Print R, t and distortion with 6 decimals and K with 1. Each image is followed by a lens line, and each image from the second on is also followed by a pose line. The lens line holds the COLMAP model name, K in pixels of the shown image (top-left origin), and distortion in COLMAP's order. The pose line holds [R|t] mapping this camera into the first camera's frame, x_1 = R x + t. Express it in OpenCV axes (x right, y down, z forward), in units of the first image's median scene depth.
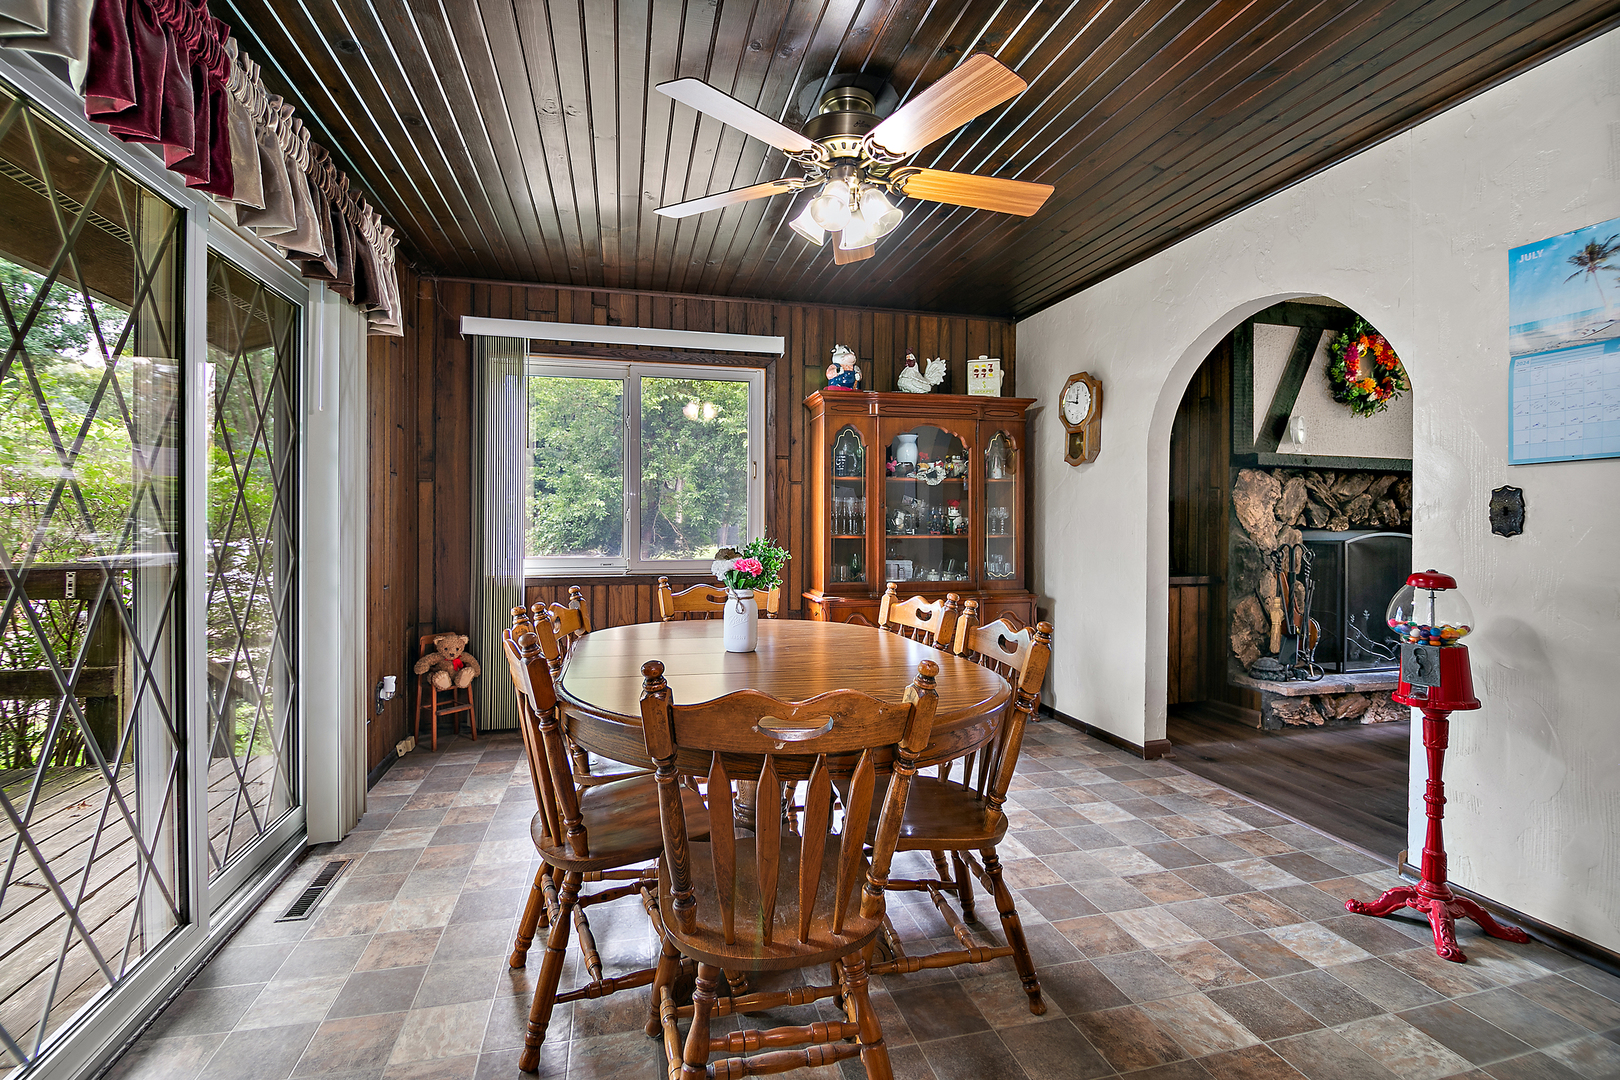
lens RADIAL K [[754.7, 0, 810.0], [0, 754.7, 540.0], [0, 0, 1]] dist [-0.001368, -0.000129]
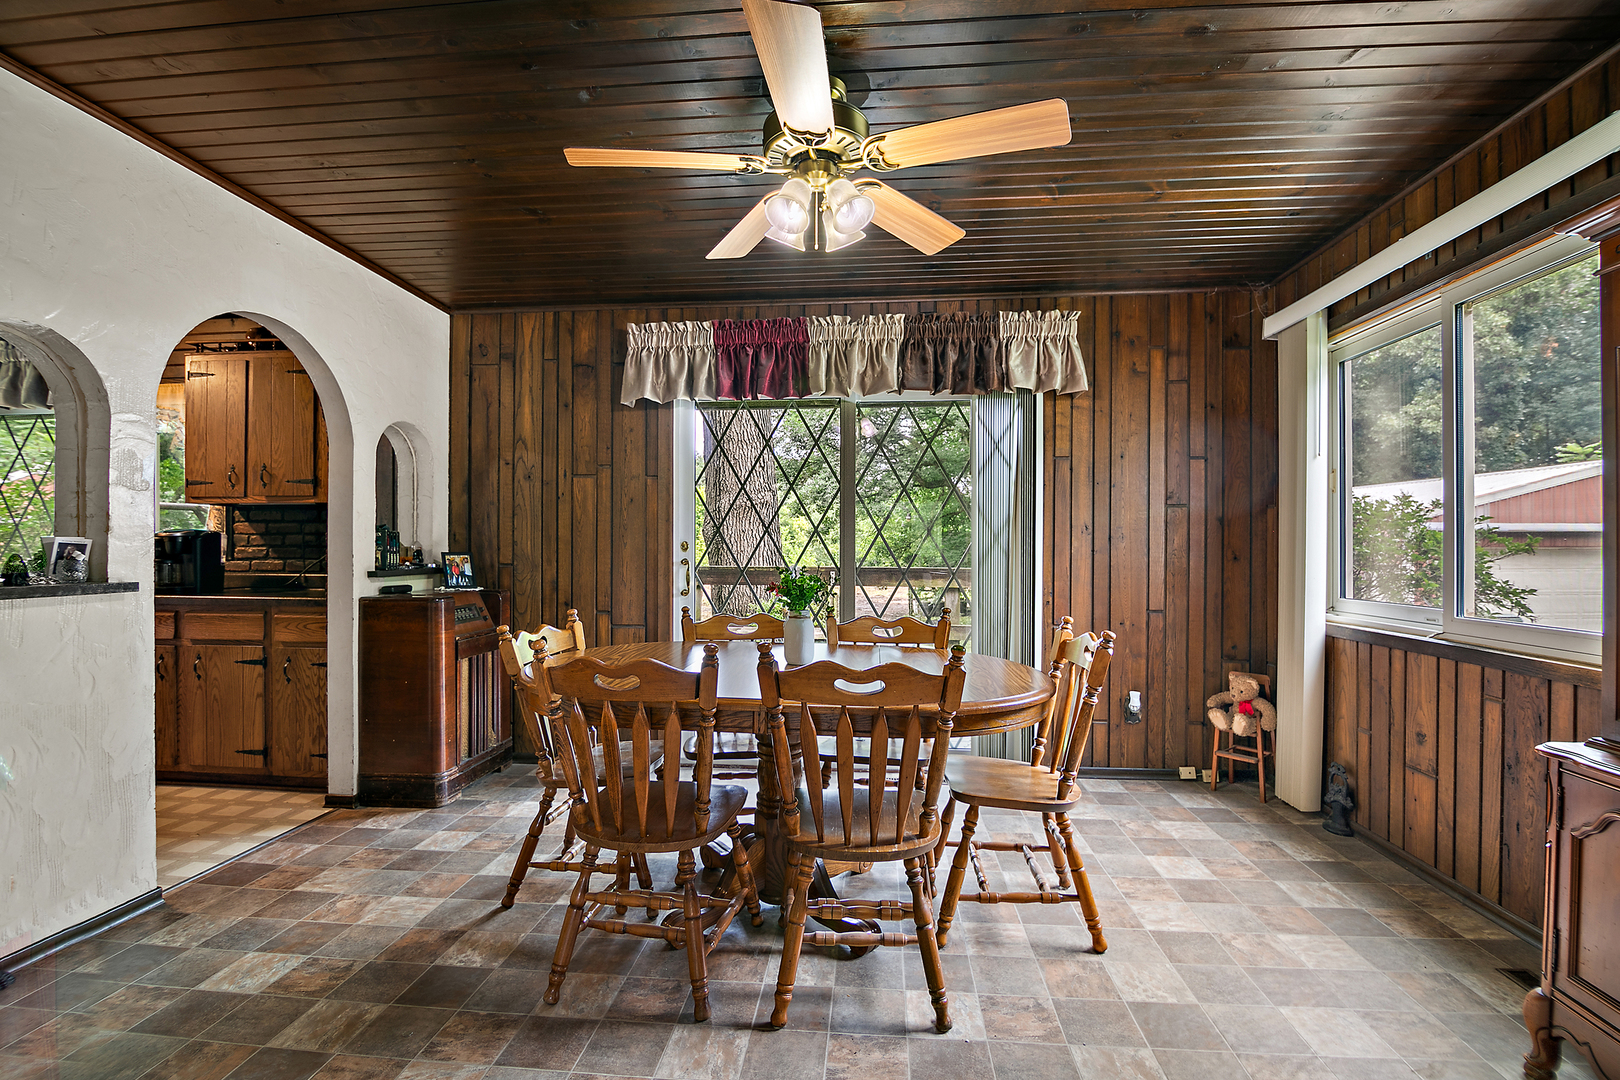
lens RADIAL K [[754.7, 0, 810.0], [0, 754.7, 540.0], [0, 0, 1]] dist [-0.001368, -0.000129]
pose [[-0.342765, -0.001904, -0.939419, 1.290172], [-0.024983, 0.999663, 0.007090, -0.064618], [0.939089, 0.025900, -0.342697, 1.918220]]
